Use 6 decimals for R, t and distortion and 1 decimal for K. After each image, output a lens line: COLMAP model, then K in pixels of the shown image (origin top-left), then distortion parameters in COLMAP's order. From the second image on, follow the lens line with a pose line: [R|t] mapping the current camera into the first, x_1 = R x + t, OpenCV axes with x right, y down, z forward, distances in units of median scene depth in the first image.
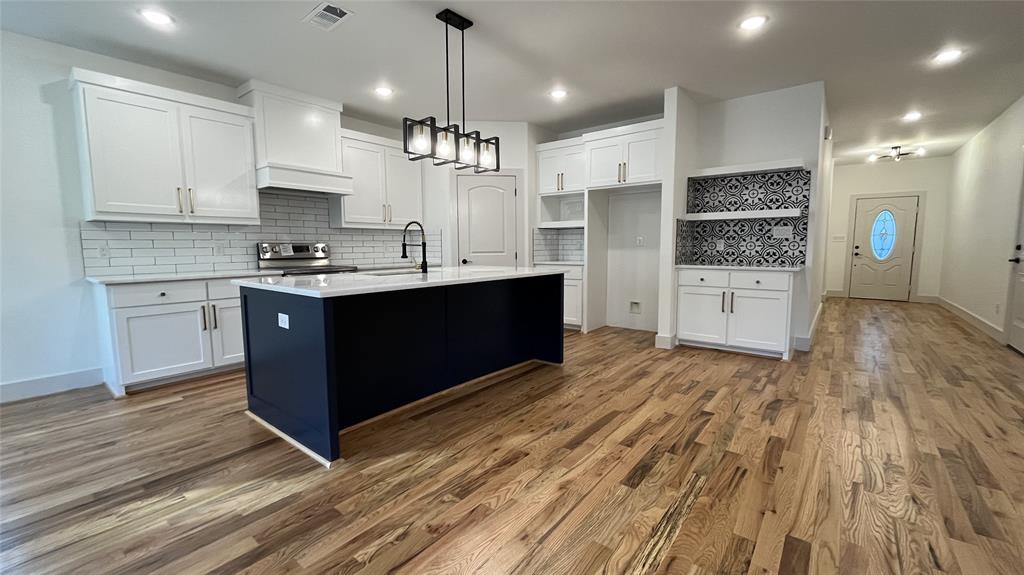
lens RADIAL K [[414.6, 0, 512.0], [0, 414.6, 287.5], [0, 0, 1]] dist [-0.001880, -0.001126]
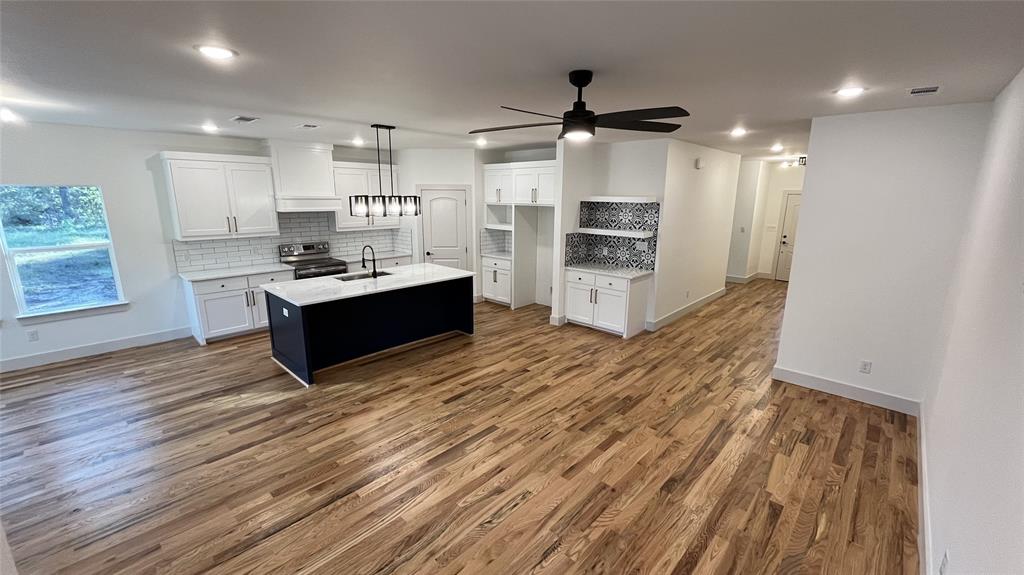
lens RADIAL K [[414.6, 0, 512.0], [0, 414.6, 287.5], [0, 0, 1]] dist [-0.001880, -0.001126]
pose [[0.996408, 0.032748, -0.078090, 0.450435], [-0.023081, 0.992306, 0.121636, -0.207383], [0.081473, -0.119396, 0.989498, -0.559903]]
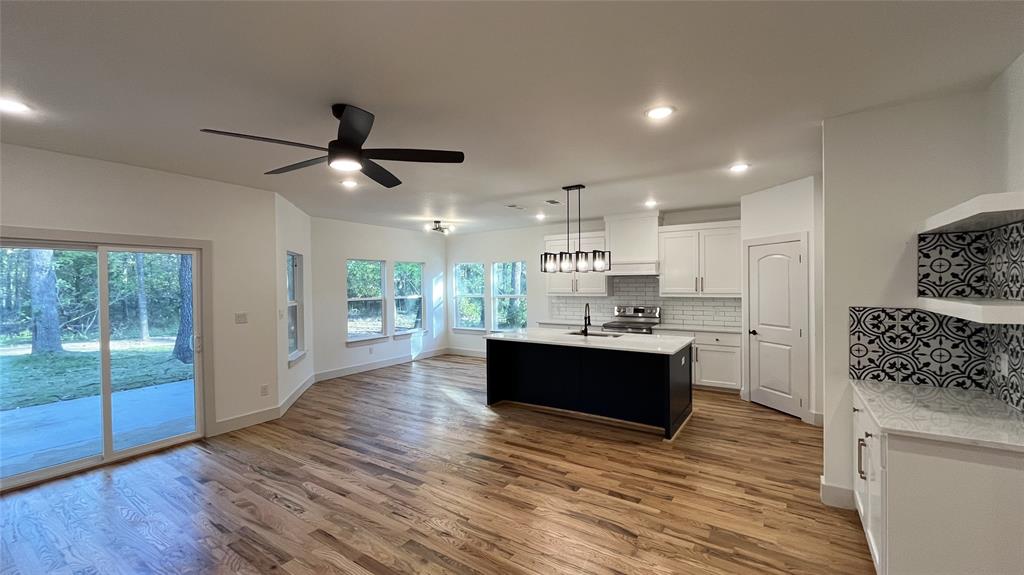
lens RADIAL K [[414.6, 0, 512.0], [0, 414.6, 287.5], [0, 0, 1]] dist [-0.001880, -0.001126]
pose [[0.086298, 0.016700, -0.996129, 1.347623], [-0.091041, 0.995808, 0.008807, -0.209046], [0.992101, 0.089928, 0.087457, 0.570378]]
